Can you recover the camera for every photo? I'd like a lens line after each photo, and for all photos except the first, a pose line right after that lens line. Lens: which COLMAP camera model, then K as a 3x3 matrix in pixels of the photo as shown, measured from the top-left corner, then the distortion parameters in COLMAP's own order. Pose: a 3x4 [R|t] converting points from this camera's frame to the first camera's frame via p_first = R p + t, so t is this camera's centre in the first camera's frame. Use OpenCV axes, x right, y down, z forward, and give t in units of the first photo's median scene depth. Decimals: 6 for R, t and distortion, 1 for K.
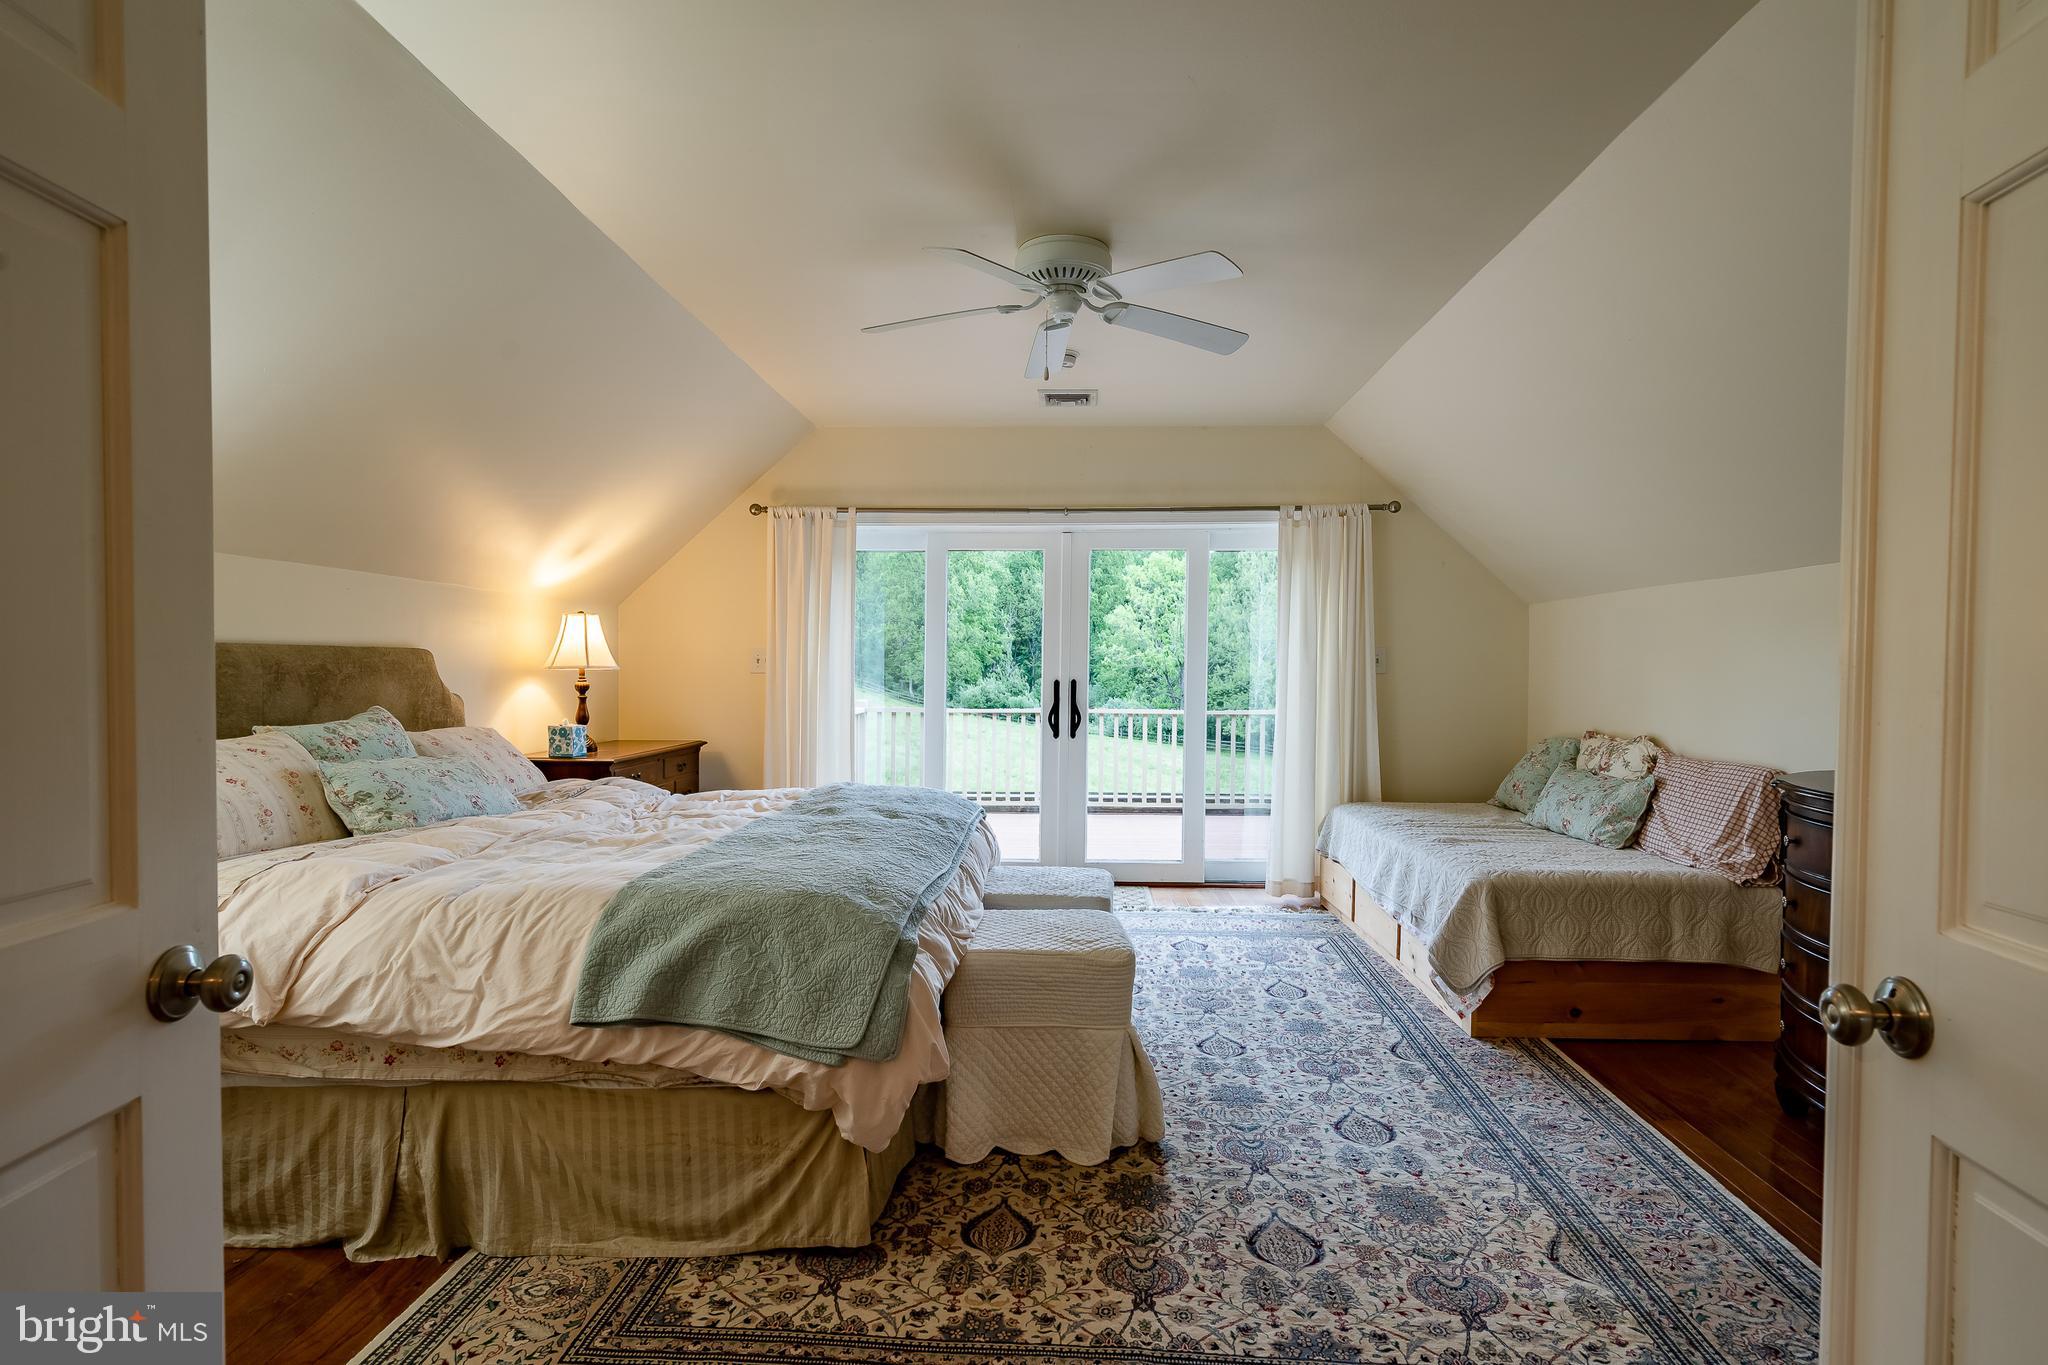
lens RADIAL K [[1039.1, 0, 1027.8], [0, 1039.1, 695.1], [0, 0, 1]] dist [0.001290, 0.000192]
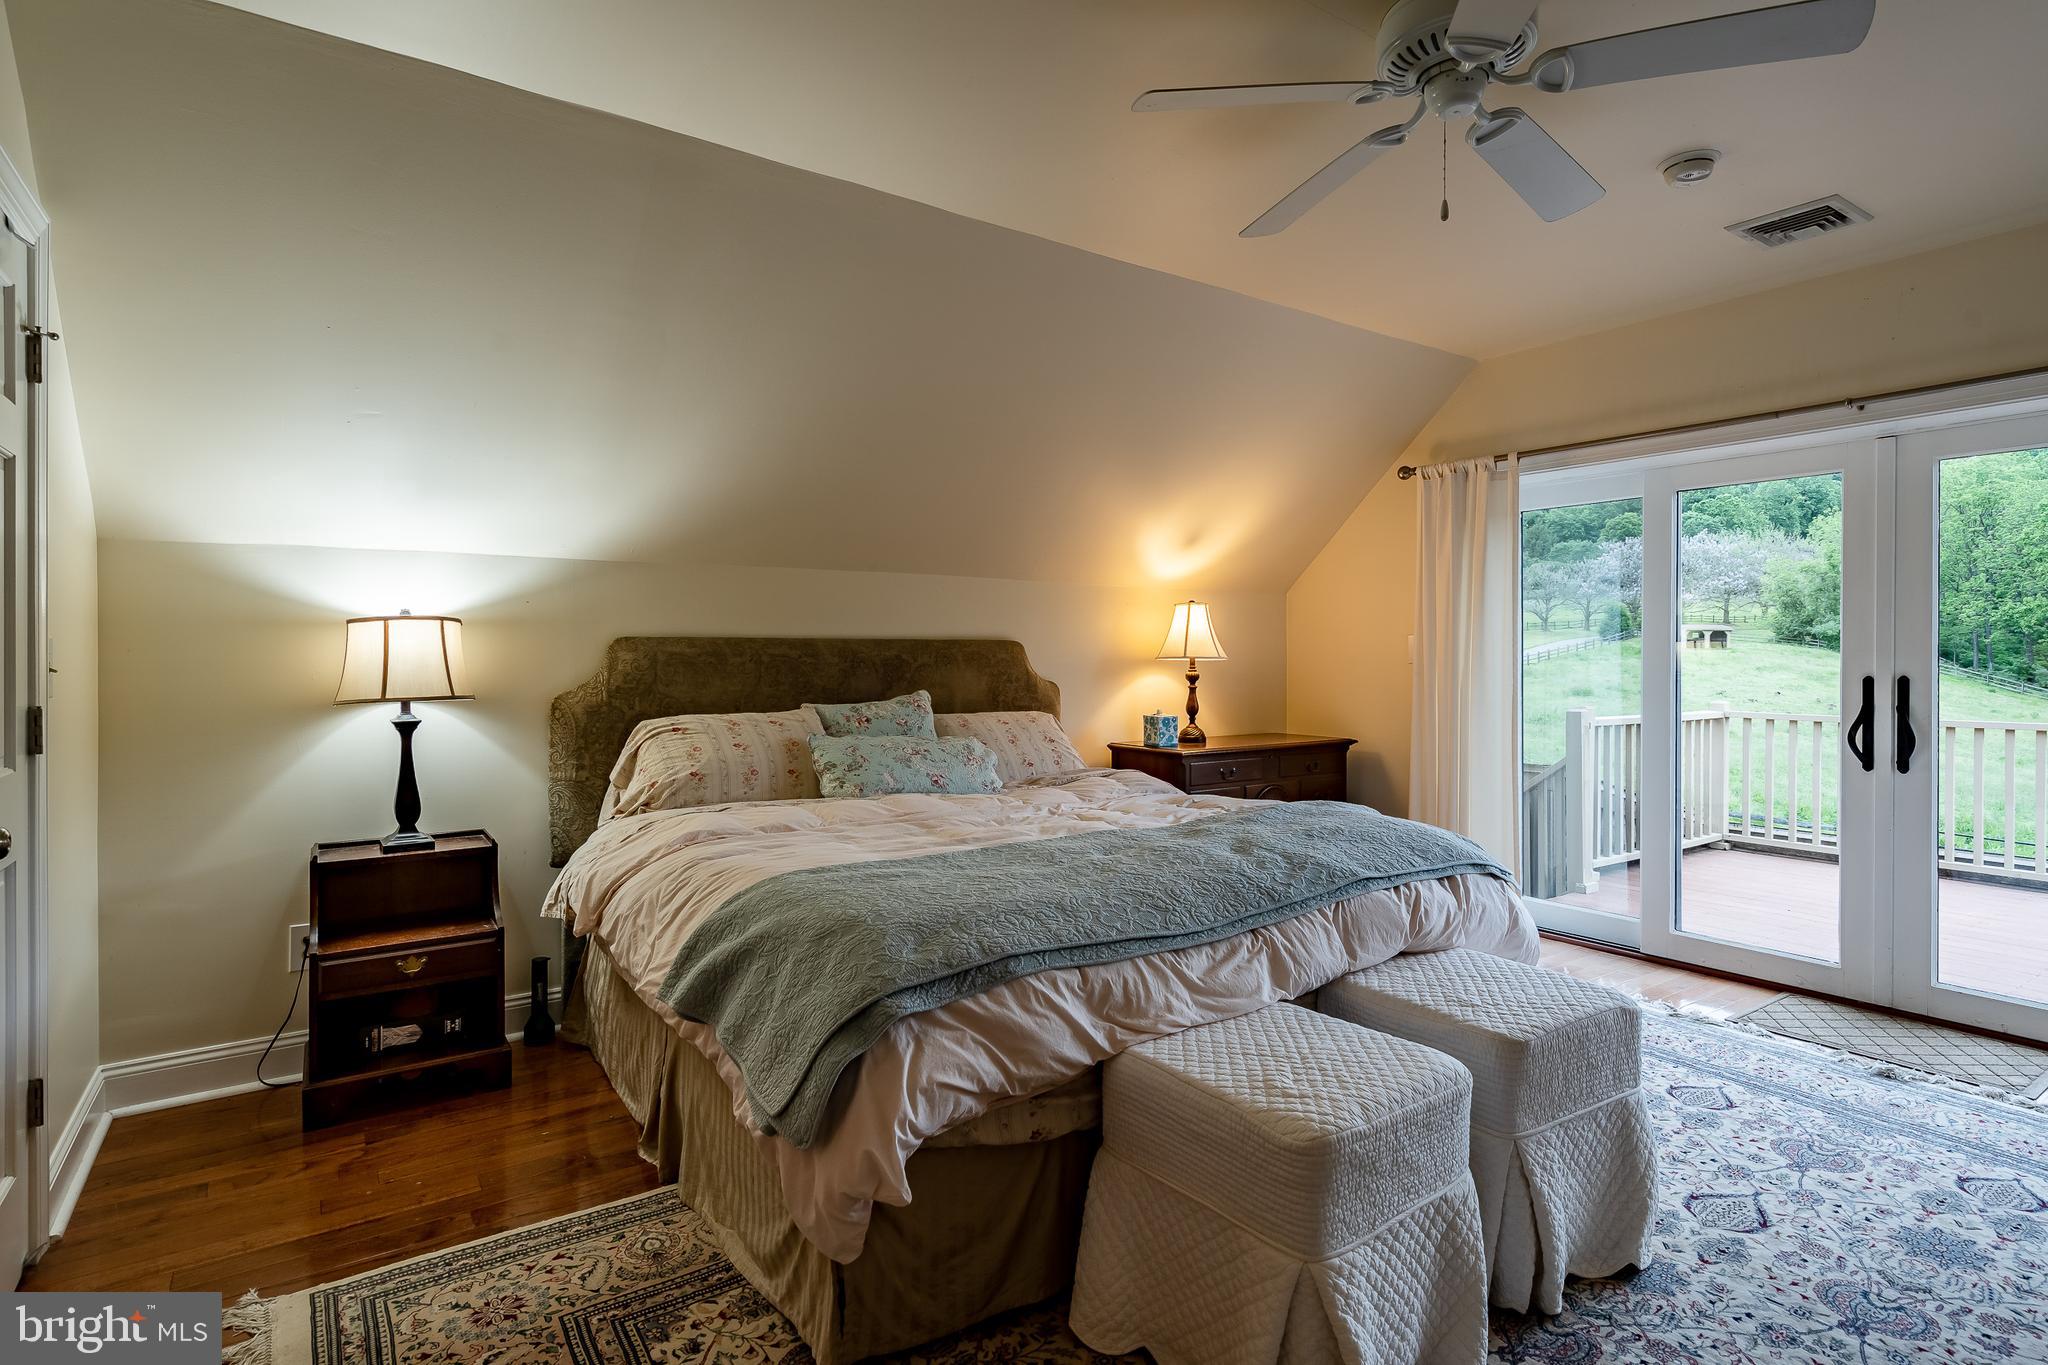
lens RADIAL K [[1031.2, 0, 1022.1], [0, 1031.2, 653.7], [0, 0, 1]] dist [0.007418, 0.000324]
pose [[0.610390, -0.002701, -0.792096, 0.264884], [-0.020843, 0.999593, -0.019471, -0.007659], [0.791827, 0.028394, 0.610085, 0.282441]]
